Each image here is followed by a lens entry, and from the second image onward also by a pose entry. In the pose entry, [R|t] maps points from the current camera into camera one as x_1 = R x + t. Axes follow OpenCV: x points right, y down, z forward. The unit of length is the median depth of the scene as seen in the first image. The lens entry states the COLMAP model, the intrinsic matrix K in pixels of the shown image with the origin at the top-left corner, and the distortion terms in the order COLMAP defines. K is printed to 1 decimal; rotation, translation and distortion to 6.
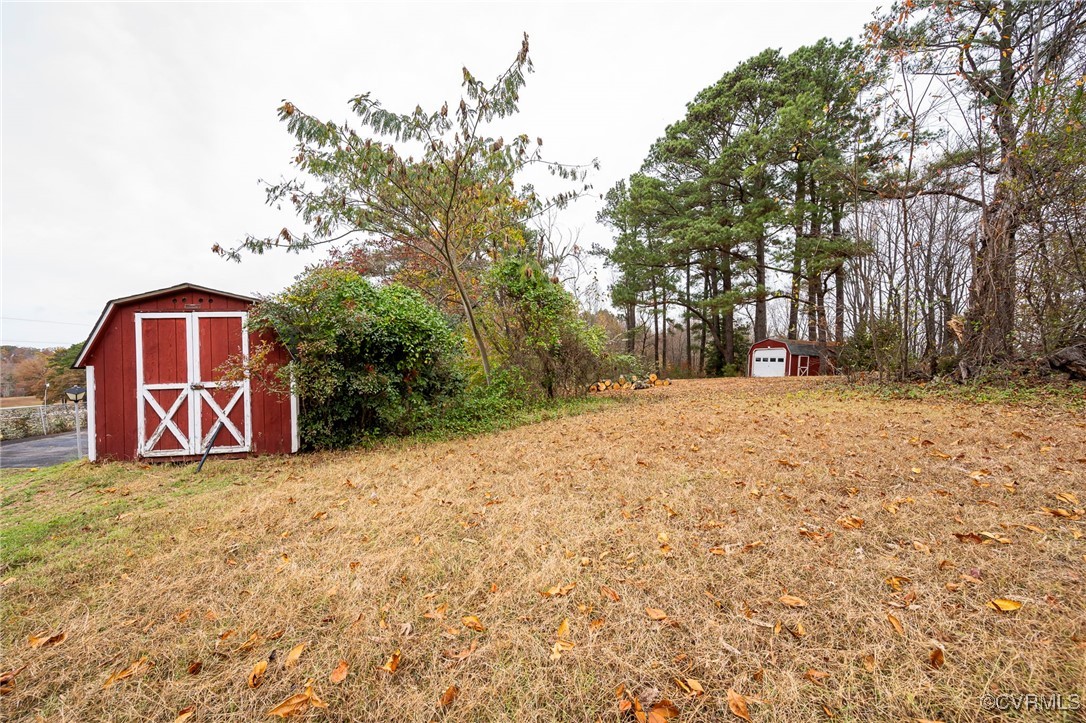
lens RADIAL K [[420.9, 0, 538.2], [0, 420.9, 364.7], [0, 0, 1]] dist [0.000261, 0.000257]
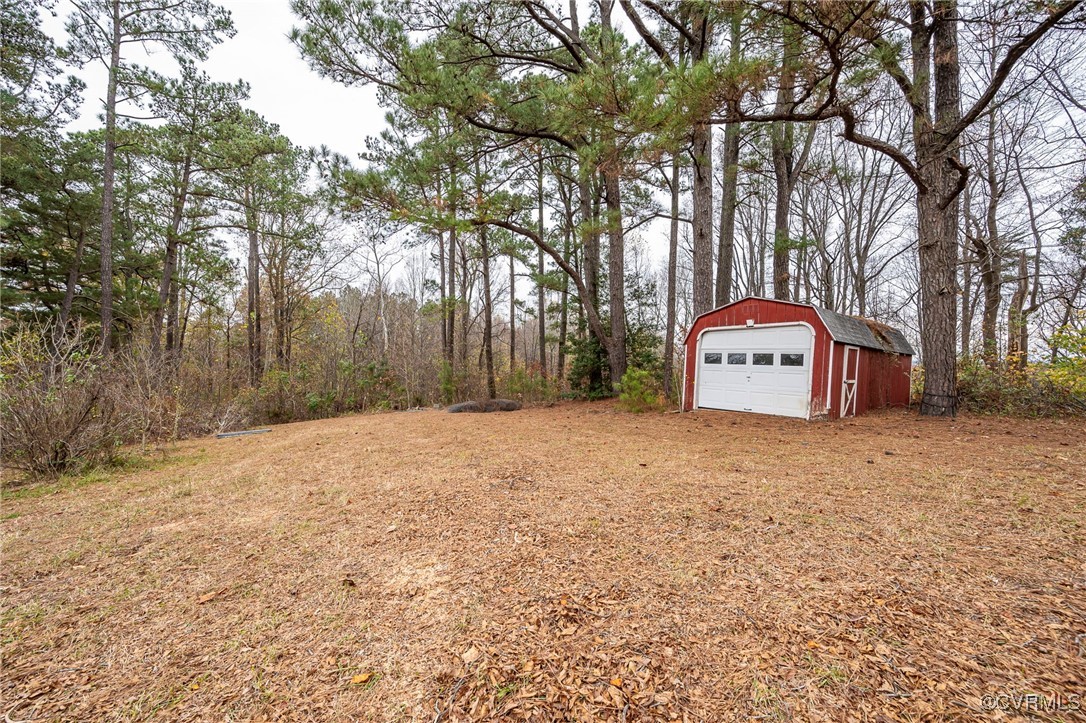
lens RADIAL K [[420.9, 0, 543.4], [0, 420.9, 360.7], [0, 0, 1]] dist [0.000261, 0.000257]
pose [[0.946575, -0.003517, 0.322465, 0.120661], [0.005302, 0.999975, -0.004657, -0.004072], [-0.322440, 0.006118, 0.946570, 0.310533]]
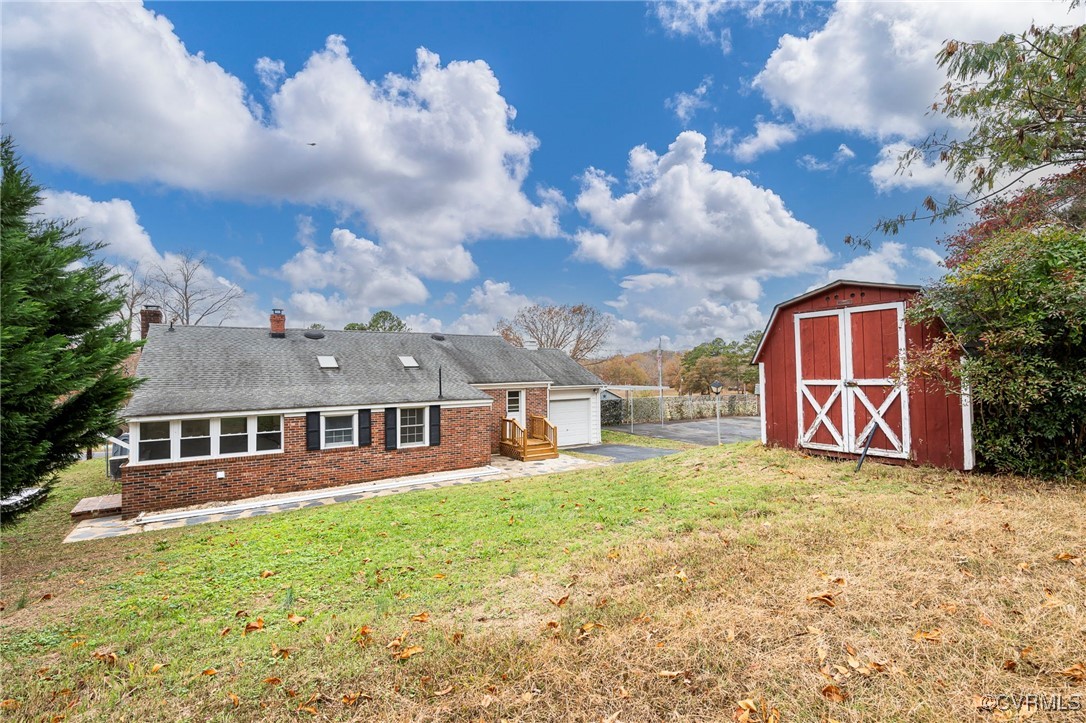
lens RADIAL K [[498.9, 0, 534.1], [0, 498.9, 360.3], [0, 0, 1]] dist [-0.001602, -0.000211]
pose [[0.430946, -0.006324, -0.902356, -0.080292], [-0.000931, 0.999972, -0.007453, 0.006956], [0.902377, 0.004052, 0.430928, -0.165556]]
